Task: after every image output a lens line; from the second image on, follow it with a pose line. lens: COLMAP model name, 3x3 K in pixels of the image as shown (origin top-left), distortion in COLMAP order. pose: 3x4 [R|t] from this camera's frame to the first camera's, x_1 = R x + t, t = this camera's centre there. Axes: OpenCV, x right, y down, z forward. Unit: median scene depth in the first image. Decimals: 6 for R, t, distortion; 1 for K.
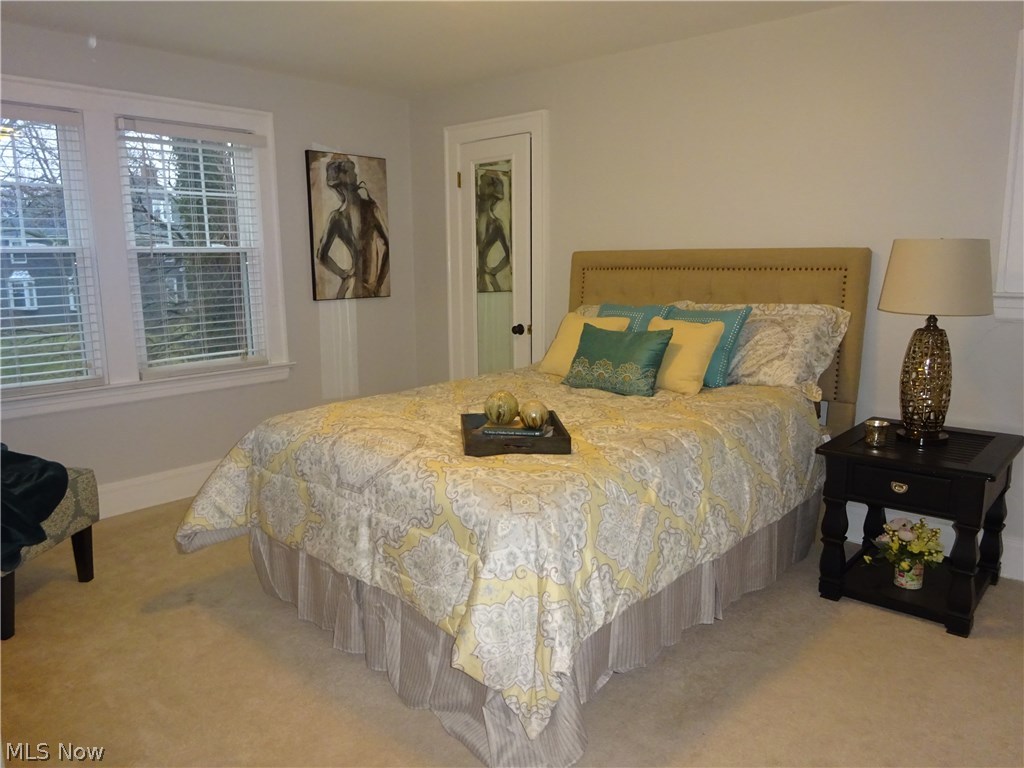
lens RADIAL K [[751.0, 0, 512.3], [0, 751.0, 382.5], [0, 0, 1]] dist [-0.011084, -0.002455]
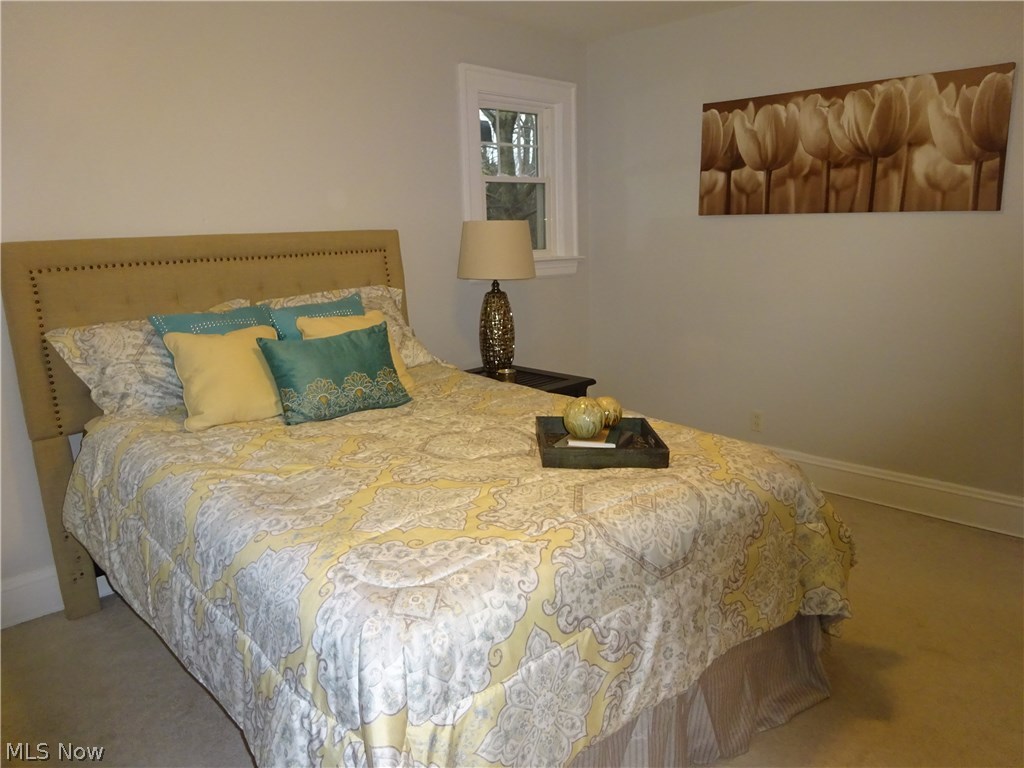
lens RADIAL K [[751.0, 0, 513.1], [0, 751.0, 387.3], [0, 0, 1]] dist [-0.011084, -0.002455]
pose [[0.086097, -0.204829, 0.975004, -0.719386], [0.196997, 0.962816, 0.184873, -0.146875], [-0.976616, 0.176155, 0.123246, 0.852007]]
